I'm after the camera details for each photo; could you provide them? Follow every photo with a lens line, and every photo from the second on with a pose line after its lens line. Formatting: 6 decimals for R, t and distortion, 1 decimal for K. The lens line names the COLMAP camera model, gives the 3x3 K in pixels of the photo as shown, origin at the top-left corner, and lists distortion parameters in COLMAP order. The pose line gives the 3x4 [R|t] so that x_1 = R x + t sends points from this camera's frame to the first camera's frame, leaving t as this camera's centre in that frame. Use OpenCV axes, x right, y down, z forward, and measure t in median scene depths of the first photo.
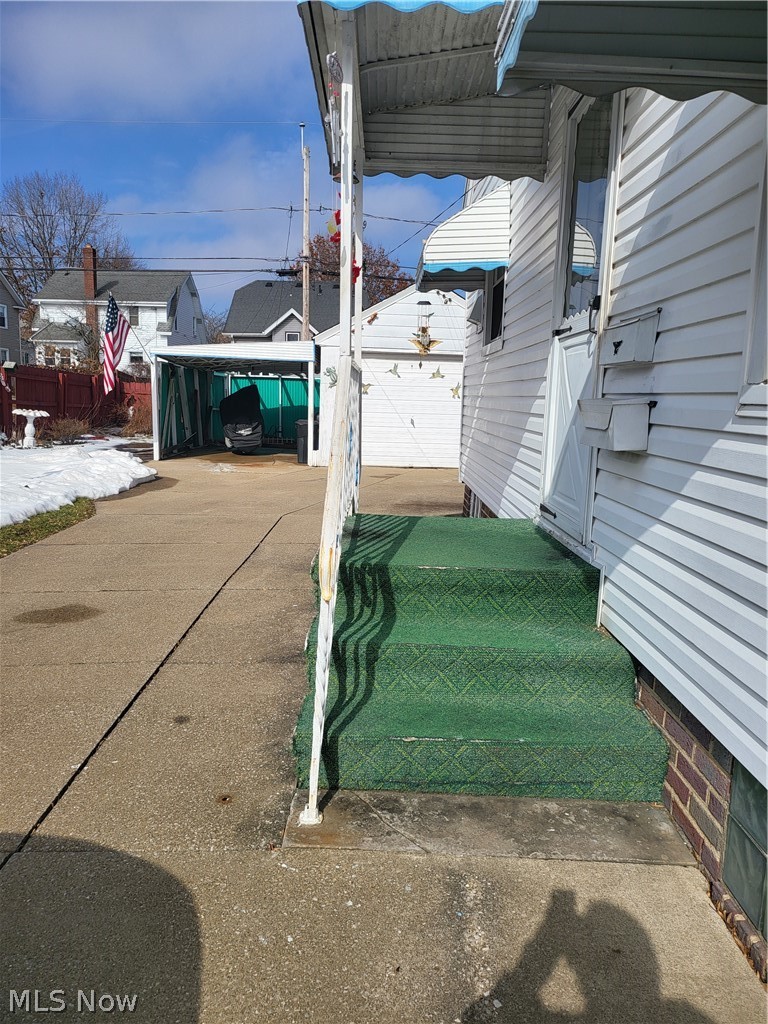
lens RADIAL K [[700.1, 0, 358.3], [0, 700.1, 534.9], [0, 0, 1]] dist [0.050228, -0.057762]
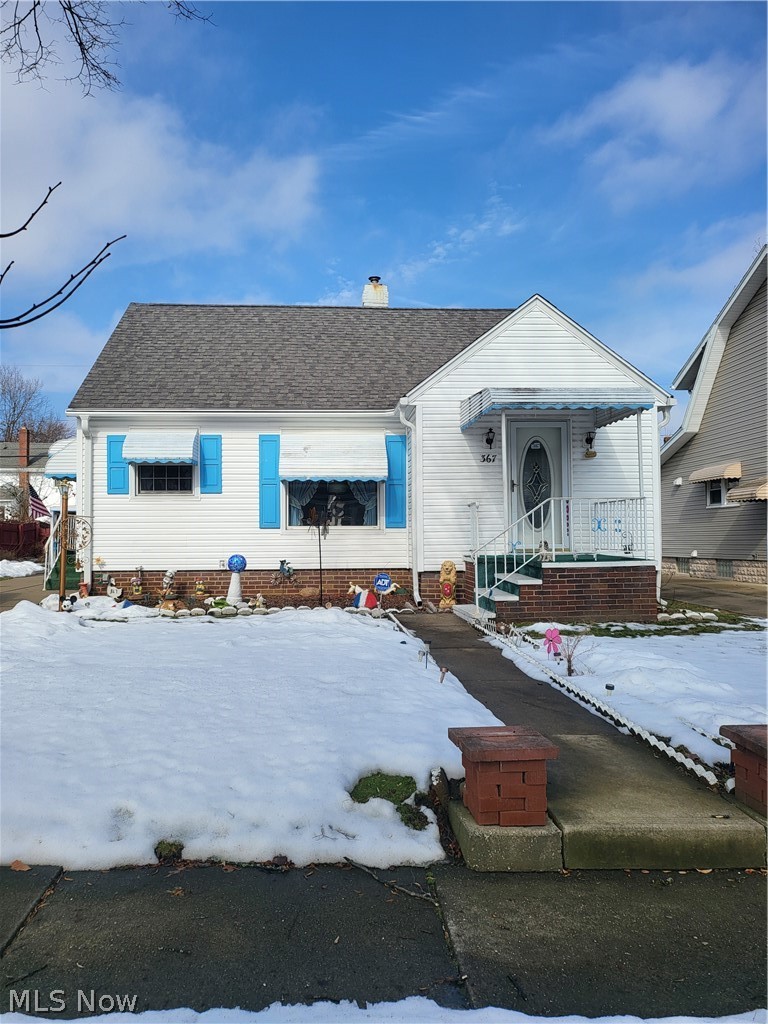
lens RADIAL K [[700.1, 0, 358.3], [0, 700.1, 534.9], [0, 0, 1]] dist [0.050228, -0.057762]
pose [[0.995698, -0.031231, 0.087237, 0.348031], [0.048050, 0.979038, -0.197931, 0.212063], [-0.079227, 0.201271, 0.976326, -0.862412]]
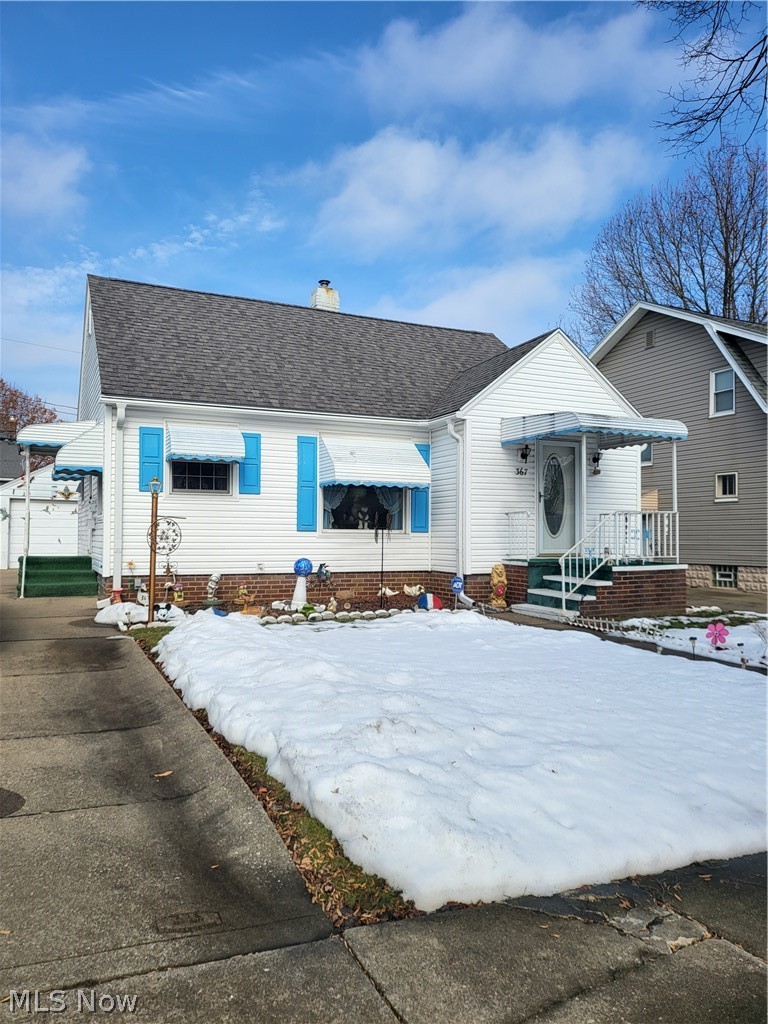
lens RADIAL K [[714.4, 0, 366.4], [0, 714.4, 529.0], [0, 0, 1]] dist [0.066138, -0.063836]
pose [[0.902182, -0.015362, 0.431082, -0.003034], [0.100768, 0.979220, -0.175996, 0.185606], [-0.419420, 0.202220, 0.884982, -0.814042]]
